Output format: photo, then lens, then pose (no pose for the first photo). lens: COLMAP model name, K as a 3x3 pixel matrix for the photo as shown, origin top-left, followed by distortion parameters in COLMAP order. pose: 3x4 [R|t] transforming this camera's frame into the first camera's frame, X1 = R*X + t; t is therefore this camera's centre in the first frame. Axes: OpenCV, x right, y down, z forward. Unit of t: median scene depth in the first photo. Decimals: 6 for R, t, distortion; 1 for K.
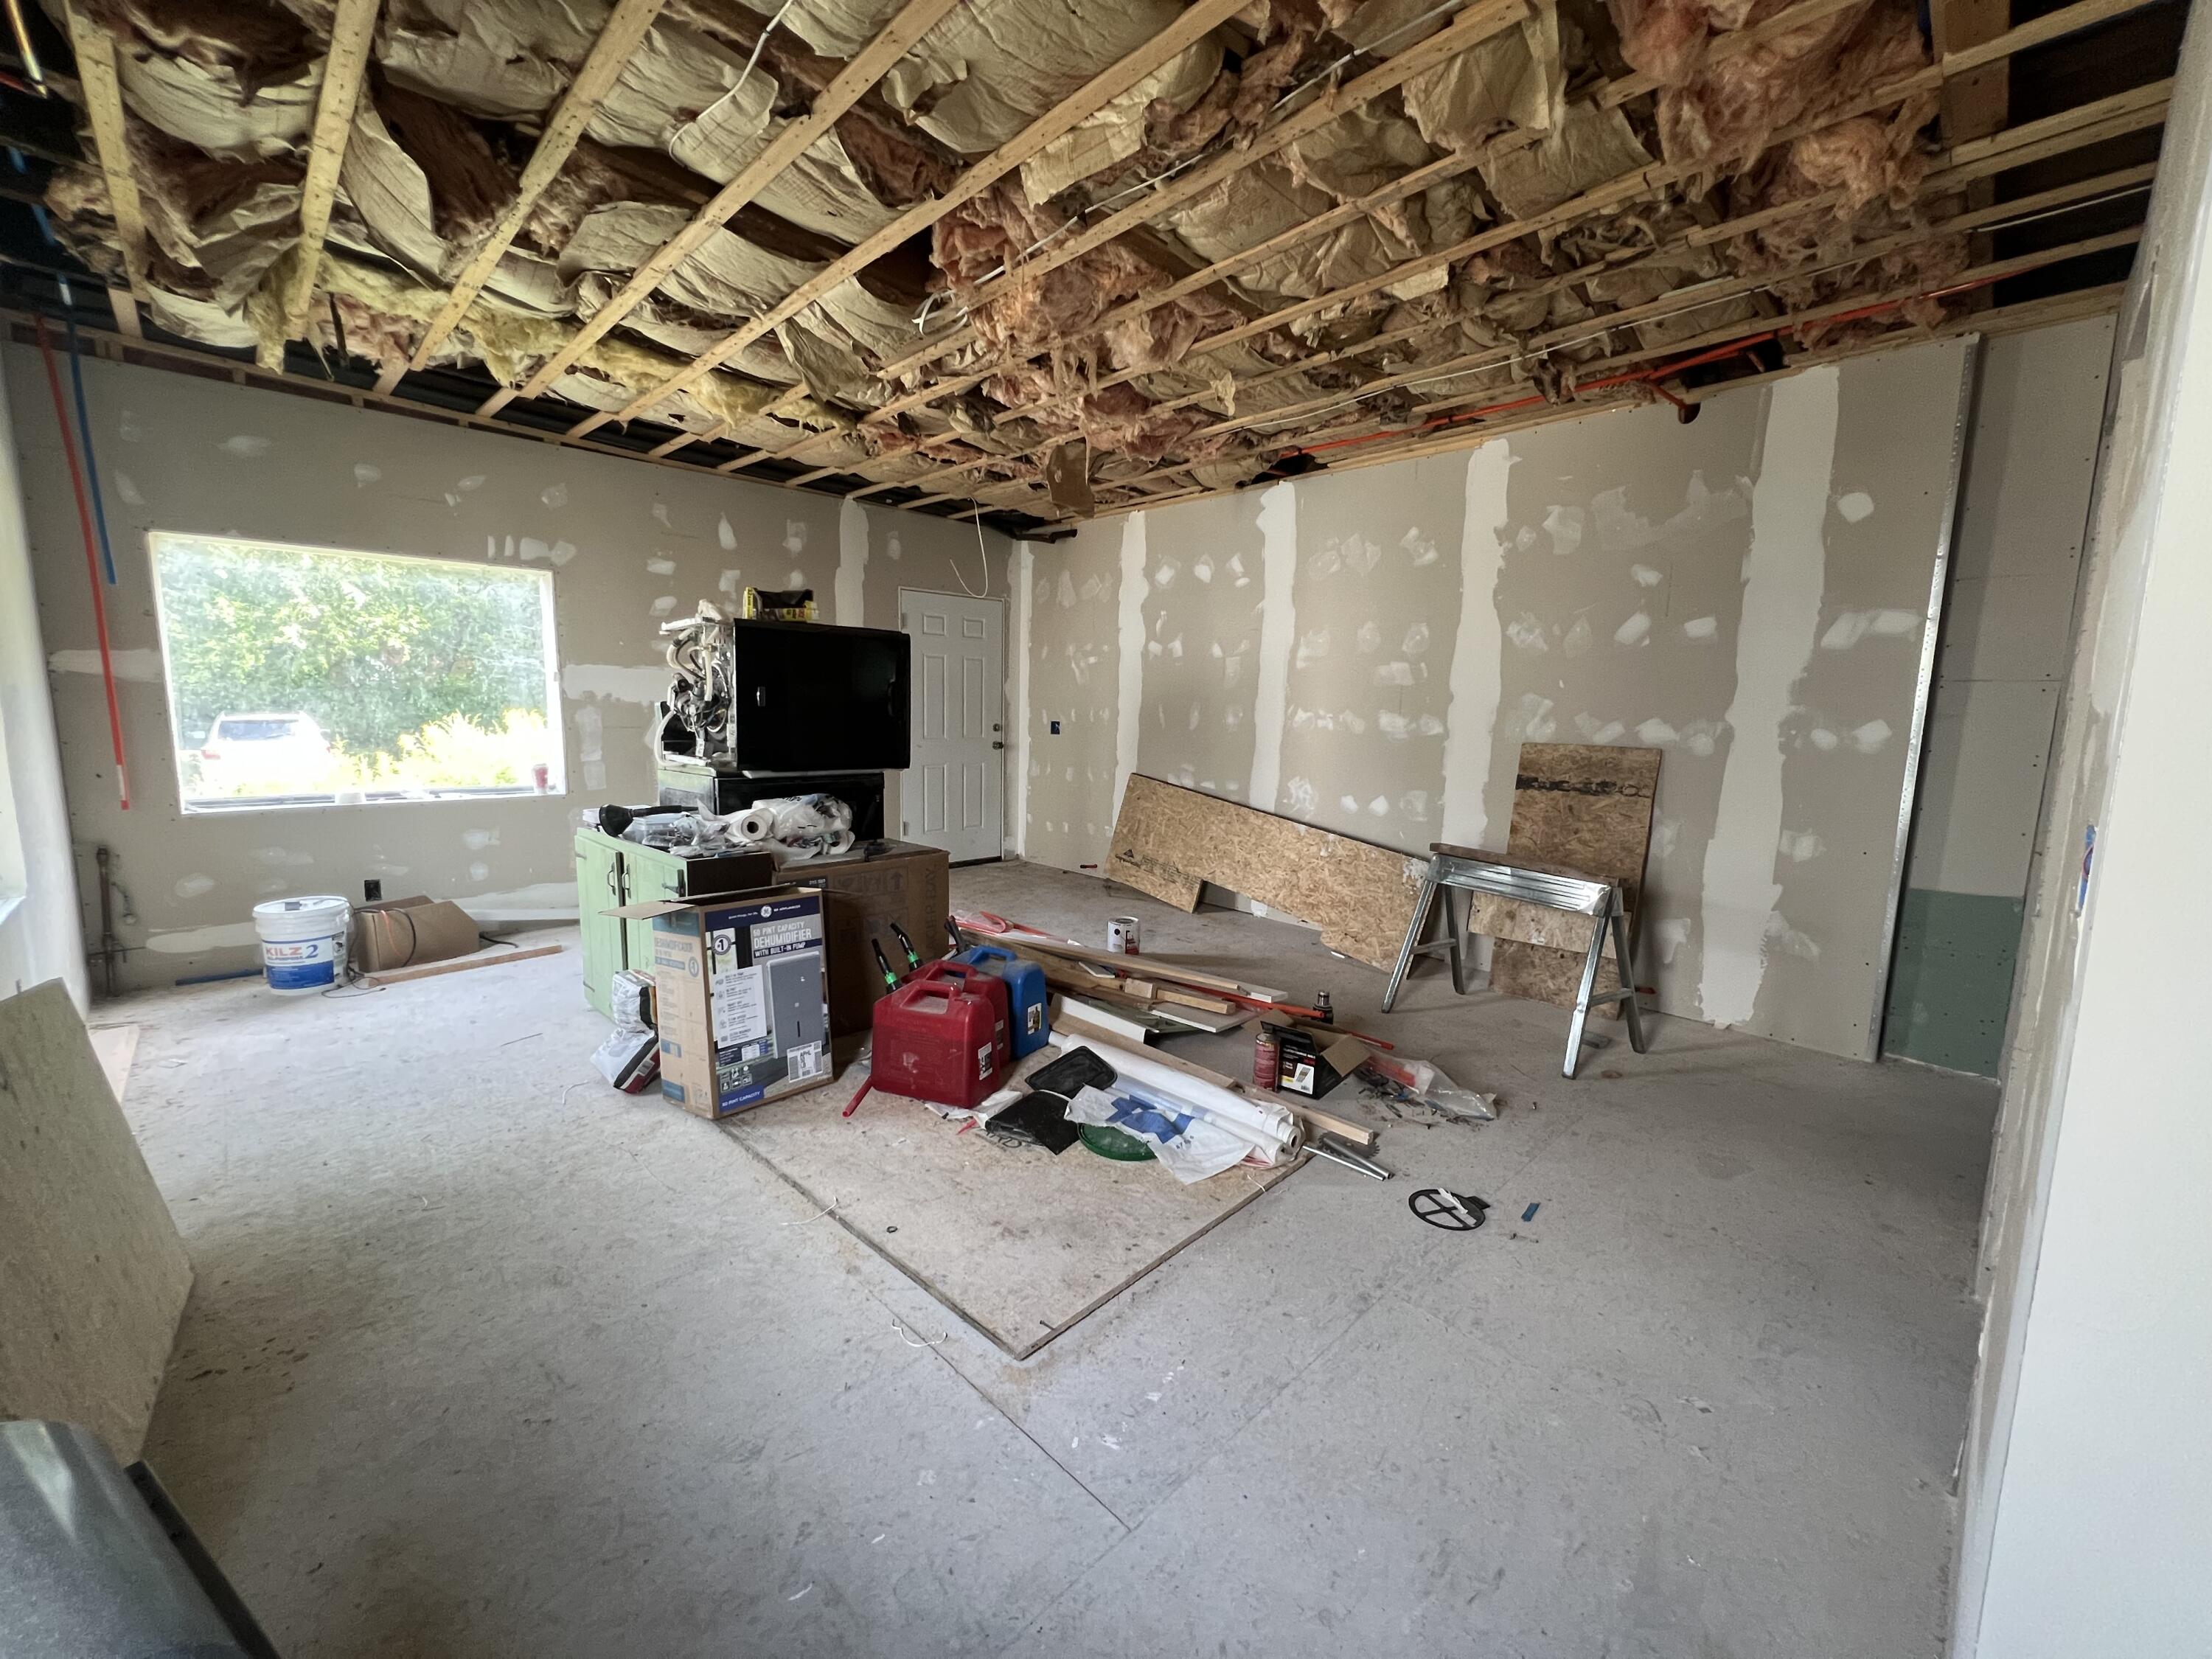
lens RADIAL K [[892.2, 0, 1106.0], [0, 892.2, 829.5], [0, 0, 1]] dist [-0.000423, 0.000017]
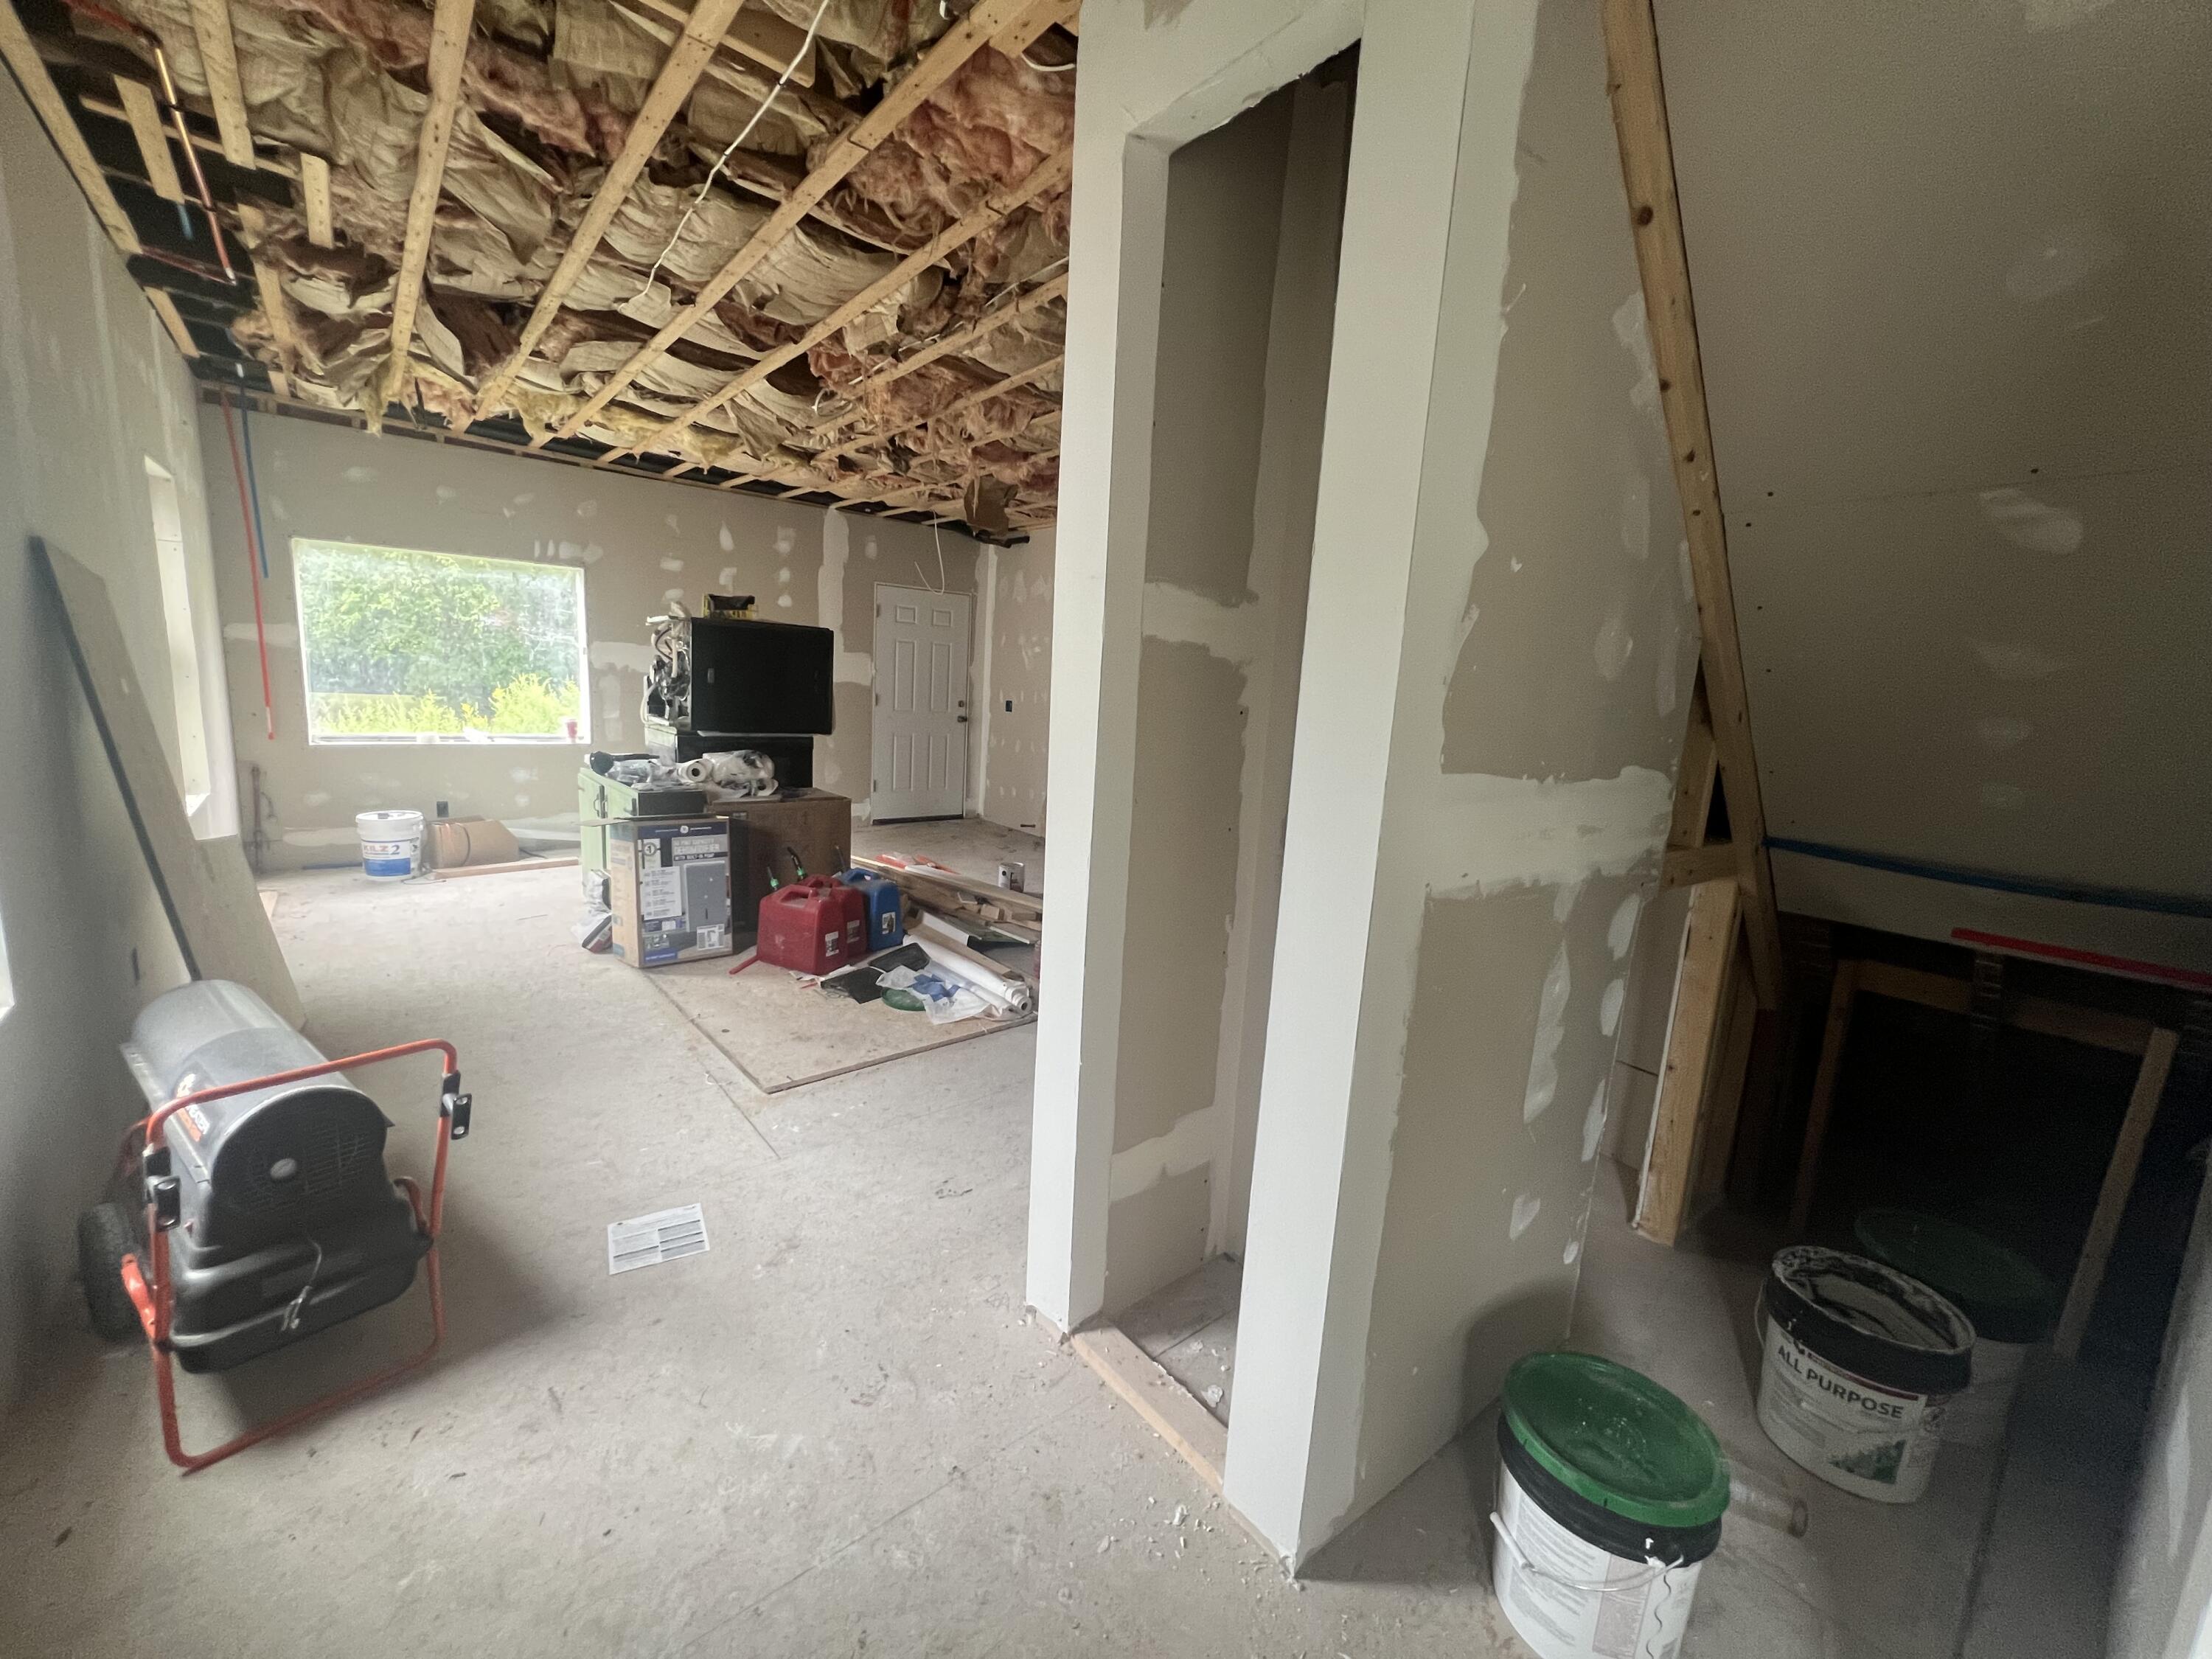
lens RADIAL K [[886.6, 0, 1101.6], [0, 886.6, 829.6], [0, 0, 1]] dist [0.000404, 0.000232]
pose [[0.995732, 0.051416, -0.076644, 0.338270], [-0.049298, 0.998355, 0.029274, 0.014909], [0.078023, -0.025371, 0.996629, -0.314025]]
